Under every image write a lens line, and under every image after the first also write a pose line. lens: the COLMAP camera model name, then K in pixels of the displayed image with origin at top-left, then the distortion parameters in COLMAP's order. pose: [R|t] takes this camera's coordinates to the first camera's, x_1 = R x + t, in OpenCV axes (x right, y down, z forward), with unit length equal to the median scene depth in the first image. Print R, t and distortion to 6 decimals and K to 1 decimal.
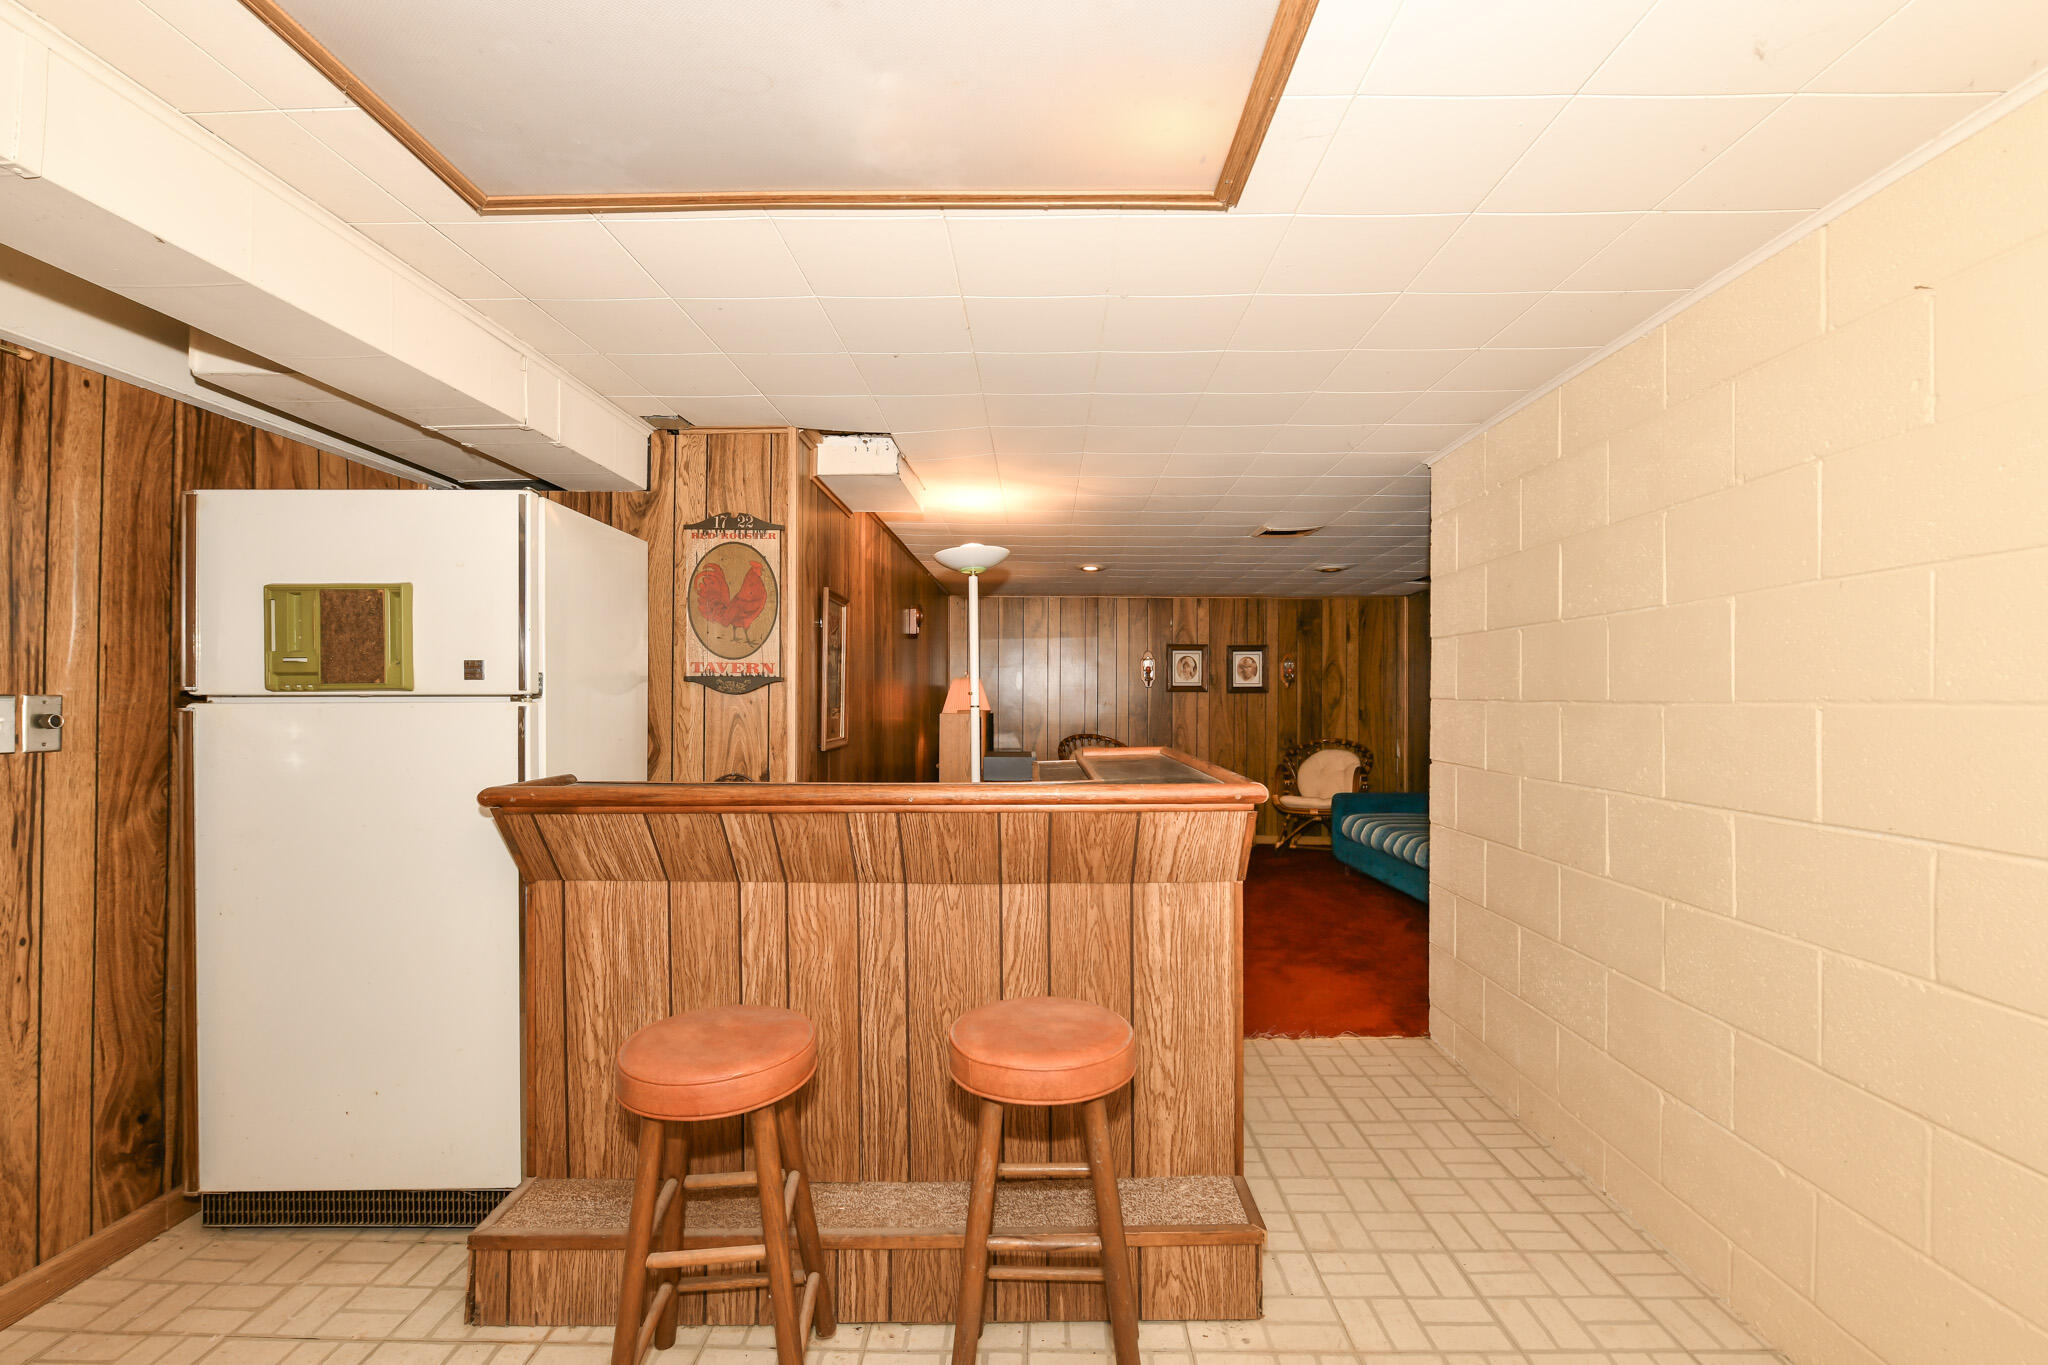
lens RADIAL K [[945.9, 0, 1029.7], [0, 945.9, 693.3], [0, 0, 1]] dist [-0.004222, -0.000272]
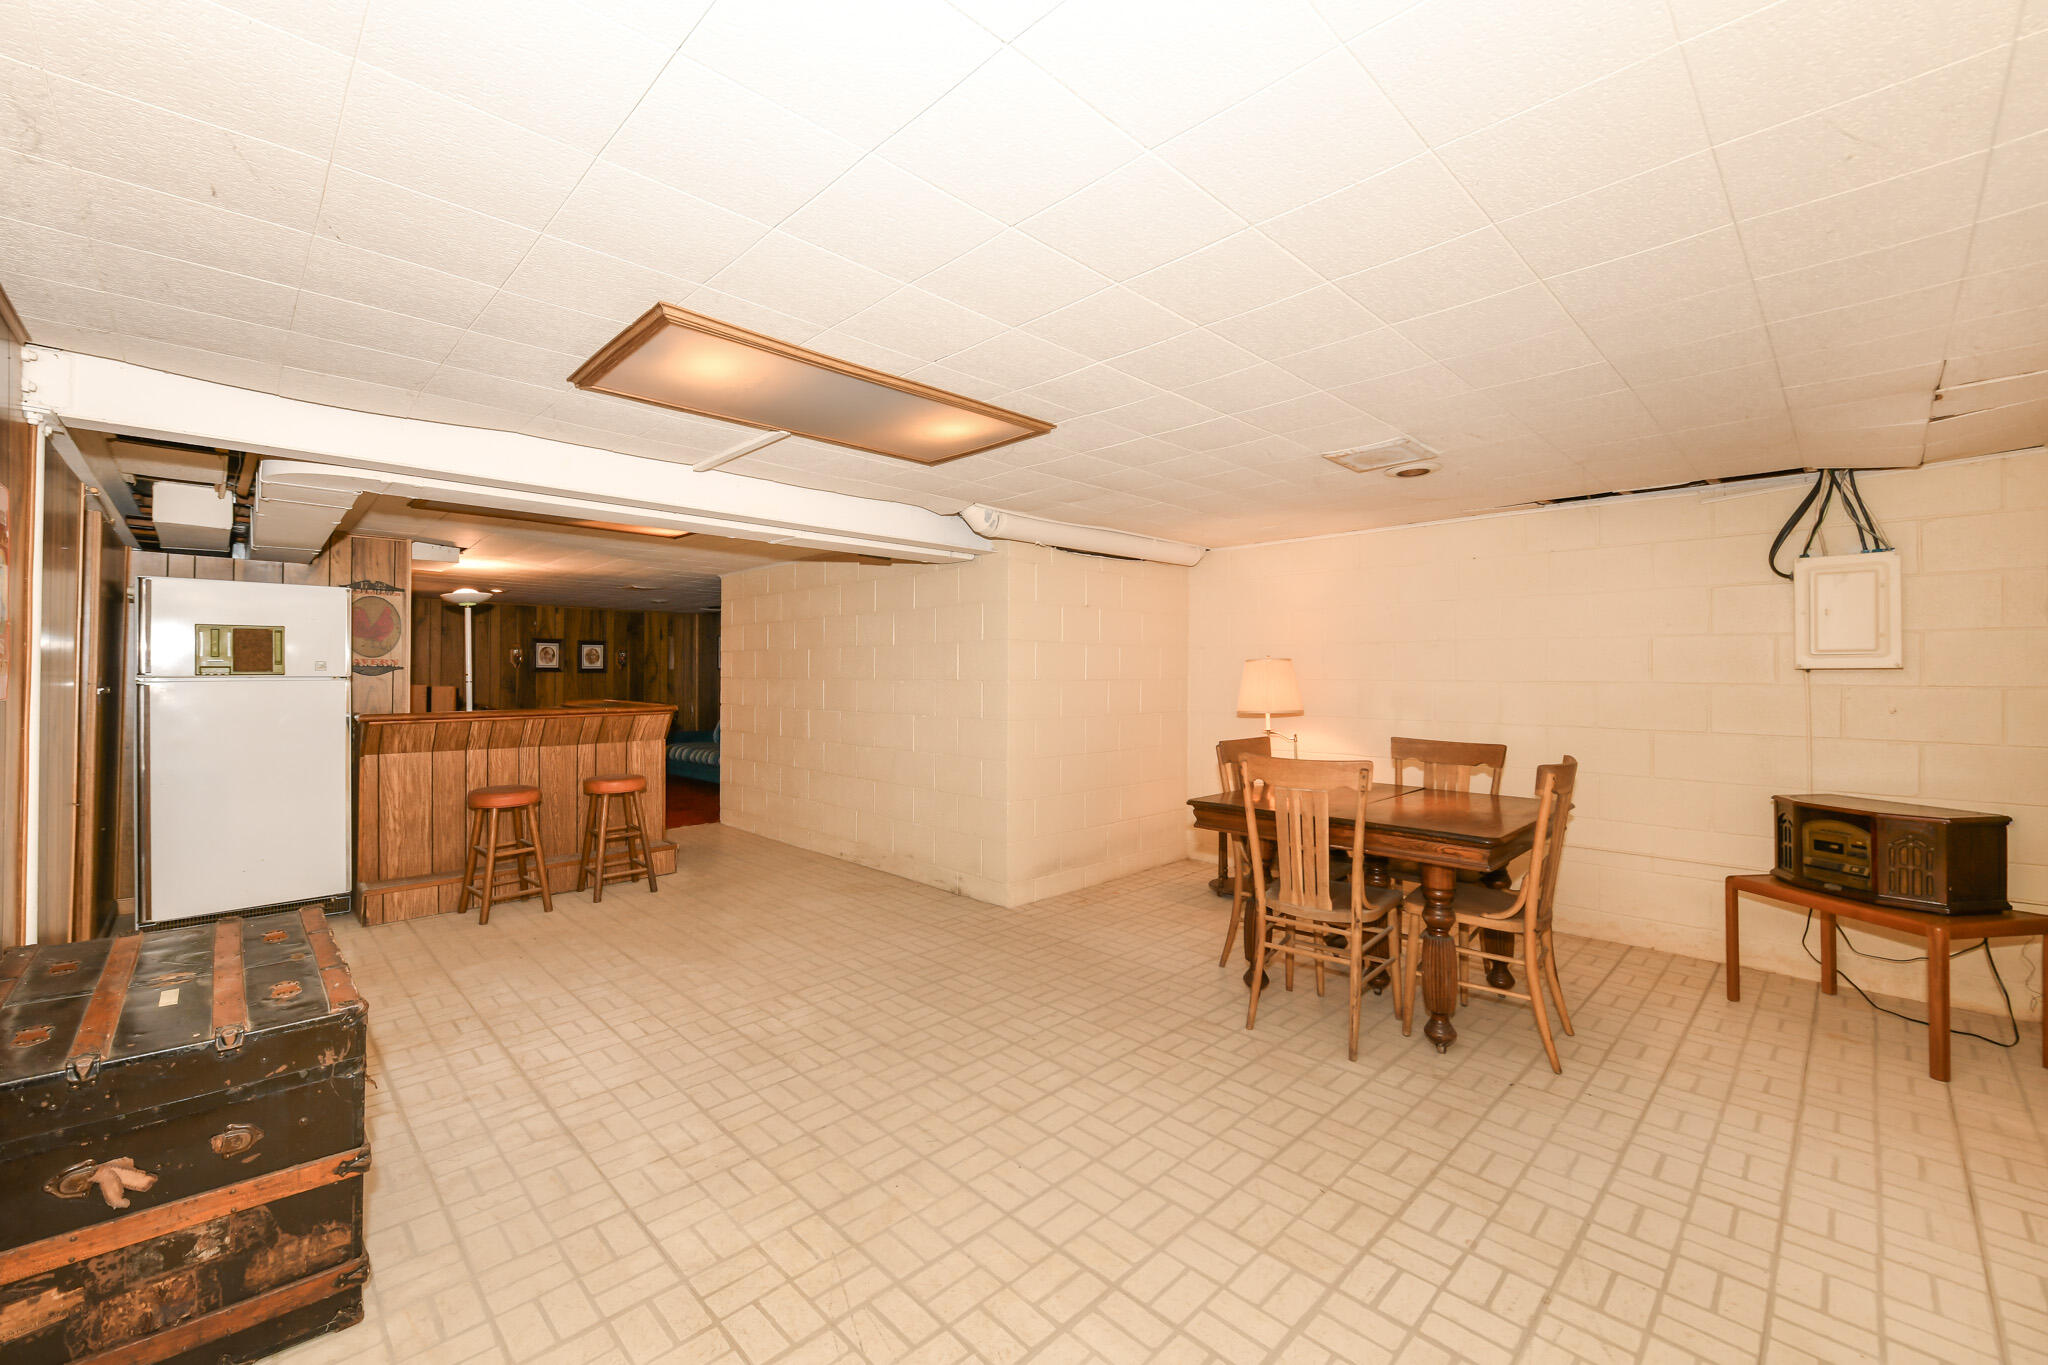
lens RADIAL K [[840.0, 0, 1022.4], [0, 840.0, 671.4], [0, 0, 1]] dist [-0.002970, -0.000313]
pose [[0.717683, -0.000953, 0.696370, -0.548370], [0.000437, 0.999999, 0.000918, -0.008664], [-0.696370, -0.000355, 0.717683, -1.128419]]
